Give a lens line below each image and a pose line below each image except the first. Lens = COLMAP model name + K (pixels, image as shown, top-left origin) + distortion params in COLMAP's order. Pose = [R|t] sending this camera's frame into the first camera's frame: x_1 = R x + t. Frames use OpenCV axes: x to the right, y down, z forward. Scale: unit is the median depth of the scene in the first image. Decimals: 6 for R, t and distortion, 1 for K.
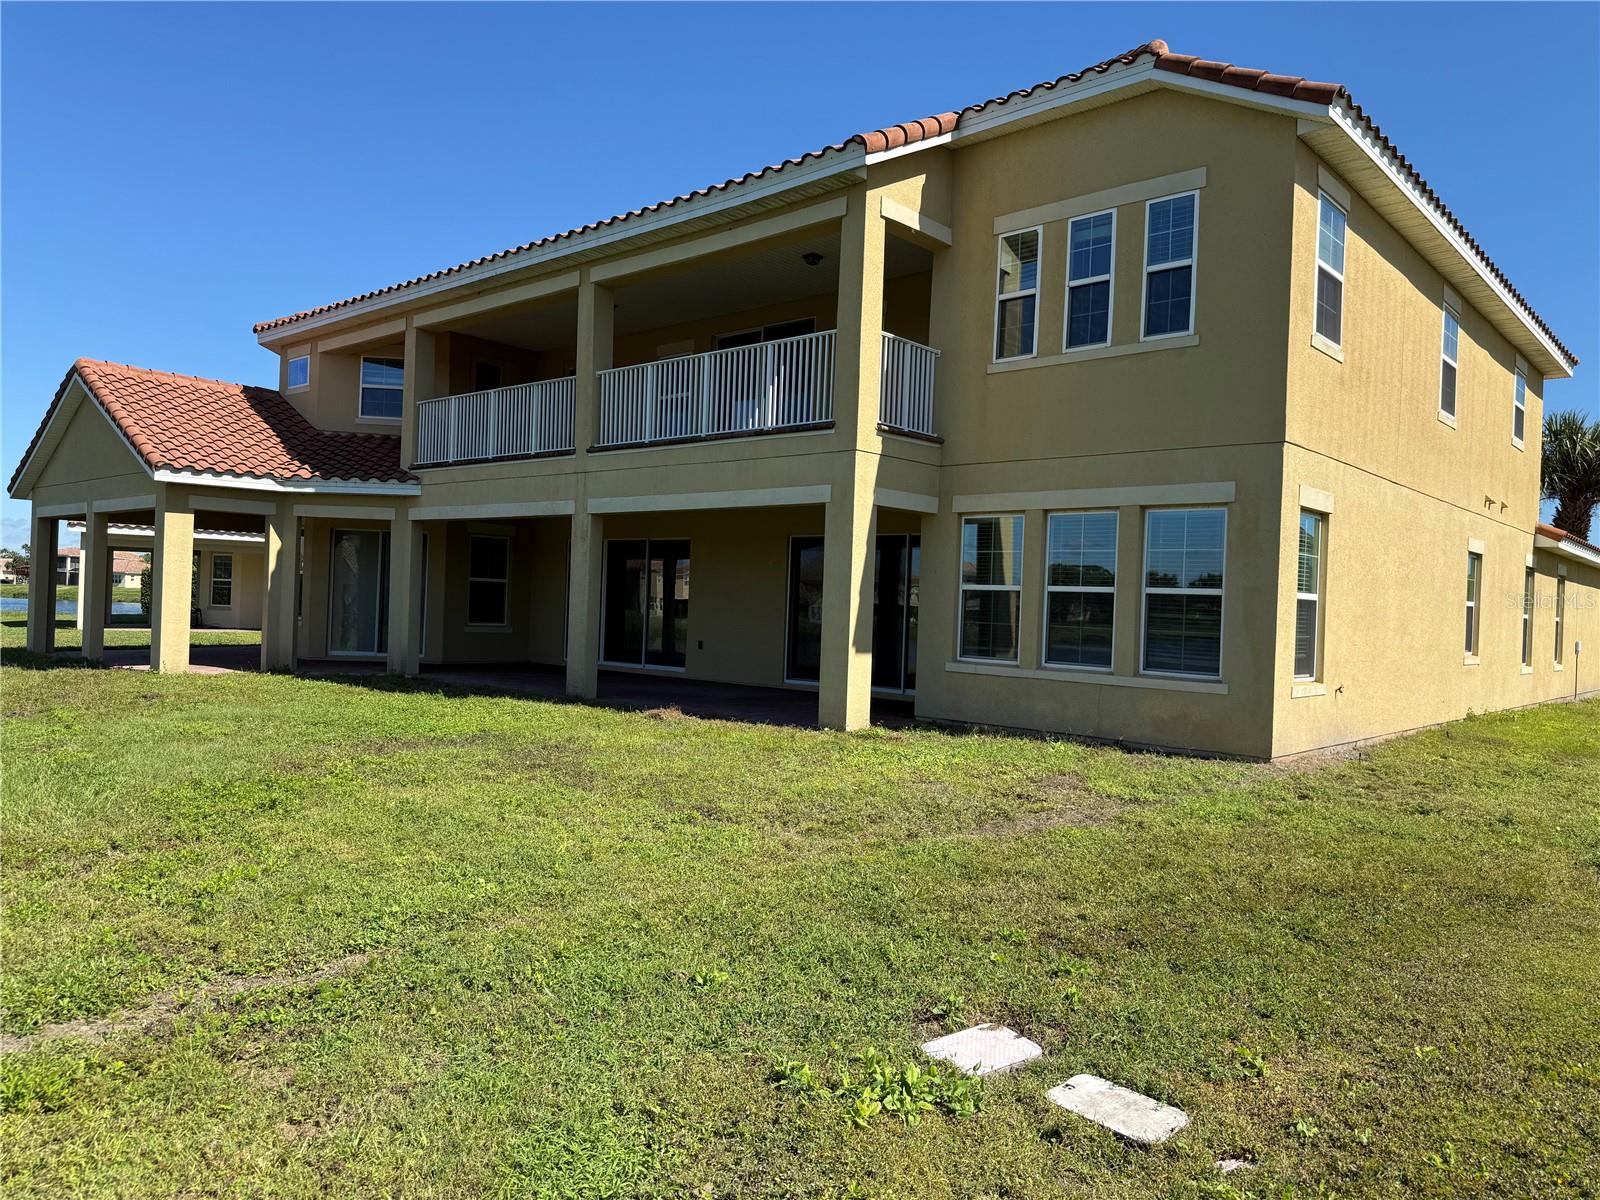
lens RADIAL K [[1123.7, 0, 799.7], [0, 1123.7, 610.1], [0, 0, 1]] dist [0.058009, -0.072393]
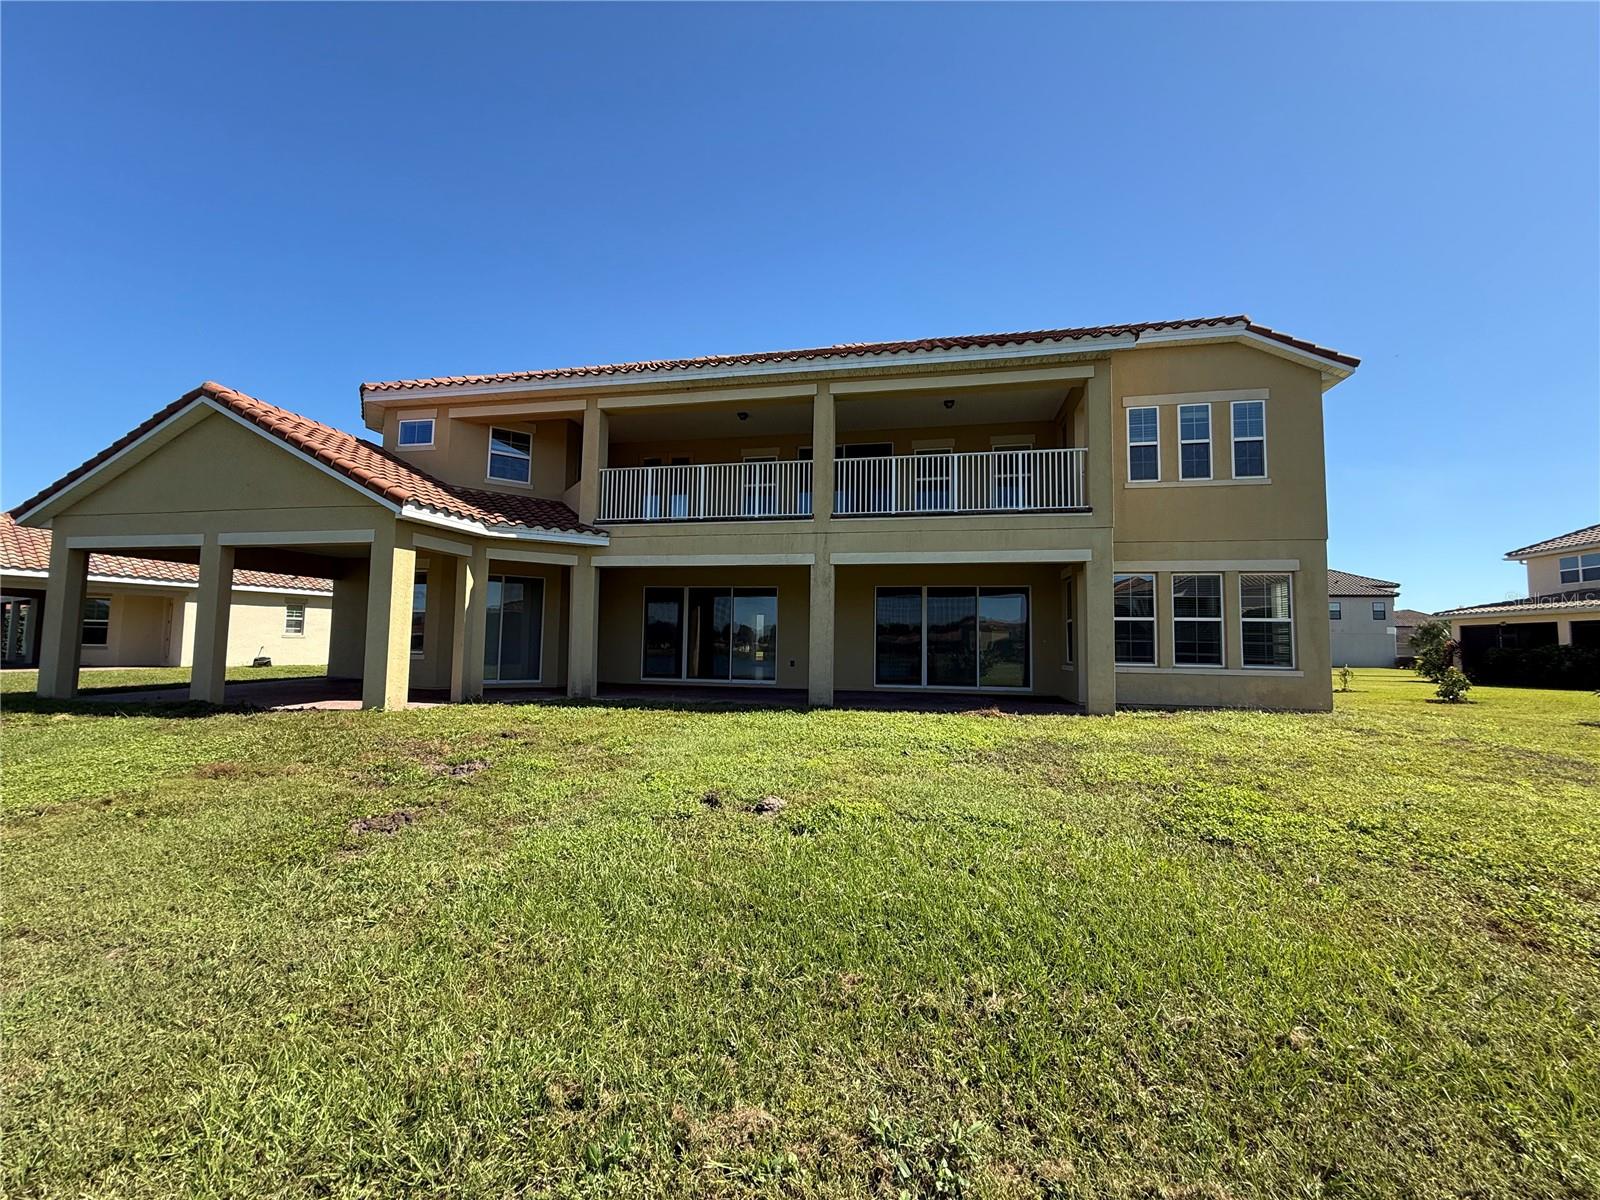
lens RADIAL K [[554.5, 0, 800.8], [0, 554.5, 596.8], [0, 0, 1]] dist [-0.001851, 0.000200]
pose [[0.862579, 0.010269, 0.505819, -0.541309], [0.016535, 0.998688, -0.048472, -0.017276], [-0.505653, 0.050175, 0.861277, 0.457793]]
